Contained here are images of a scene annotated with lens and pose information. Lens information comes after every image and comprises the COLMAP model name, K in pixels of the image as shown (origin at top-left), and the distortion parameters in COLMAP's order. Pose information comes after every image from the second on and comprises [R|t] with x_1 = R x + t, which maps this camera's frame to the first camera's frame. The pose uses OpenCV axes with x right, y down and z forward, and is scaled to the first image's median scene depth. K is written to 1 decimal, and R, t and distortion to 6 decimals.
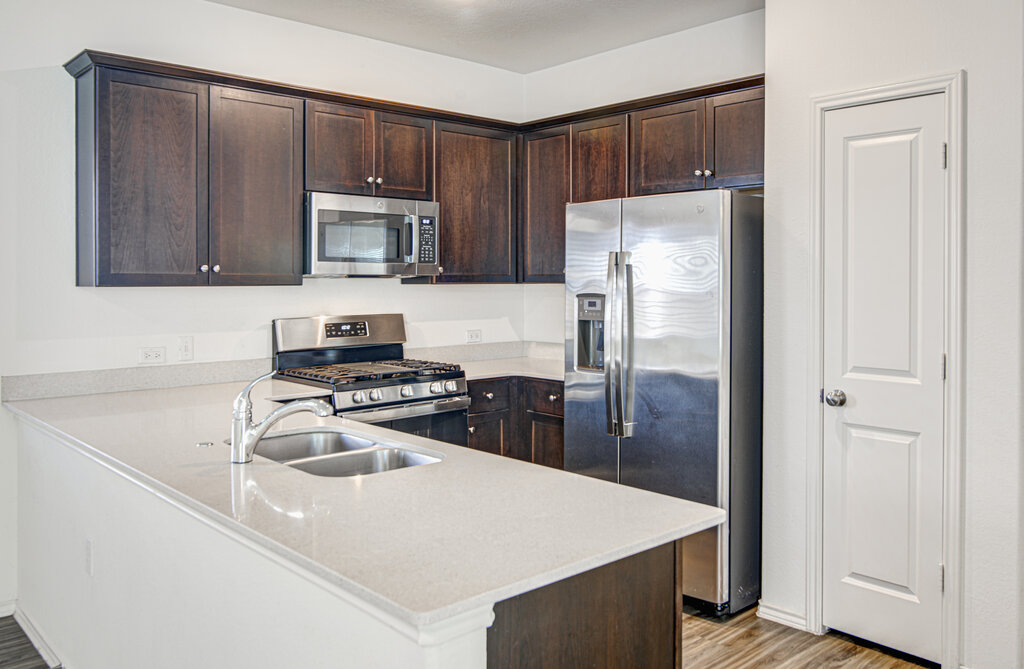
lens RADIAL K [[804.5, 0, 513.6], [0, 804.5, 286.1], [0, 0, 1]] dist [0.004202, 0.004720]
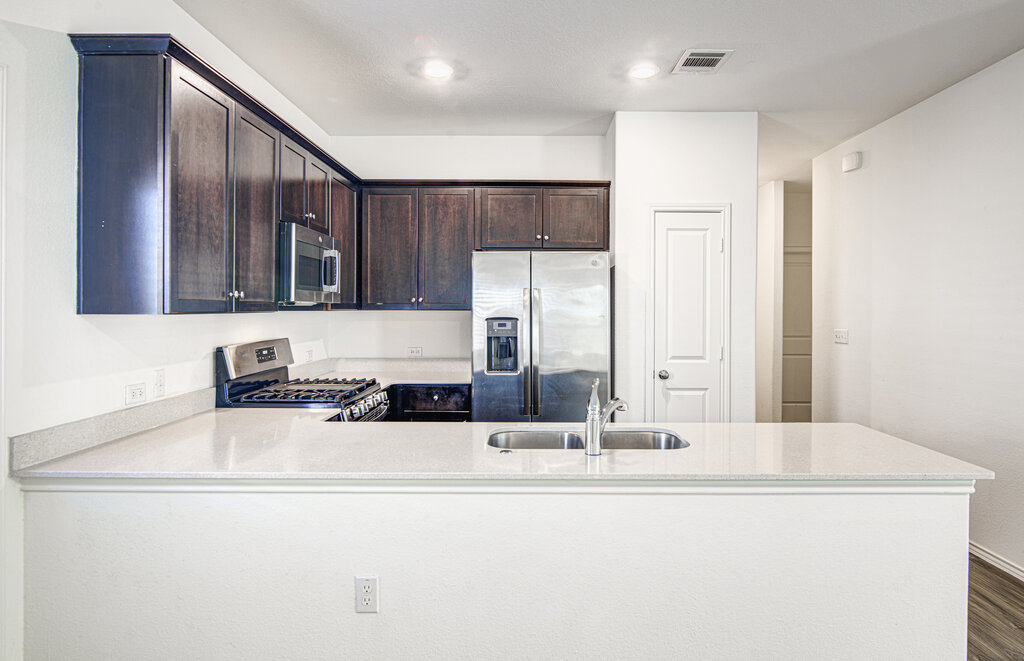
lens RADIAL K [[604.3, 0, 515.2], [0, 604.3, 312.5], [0, 0, 1]] dist [-0.004146, -0.001518]
pose [[0.688328, -0.003105, 0.725393, -0.618268], [0.002350, 0.999995, 0.002050, -0.001475], [-0.725396, 0.000293, 0.688332, 0.250476]]
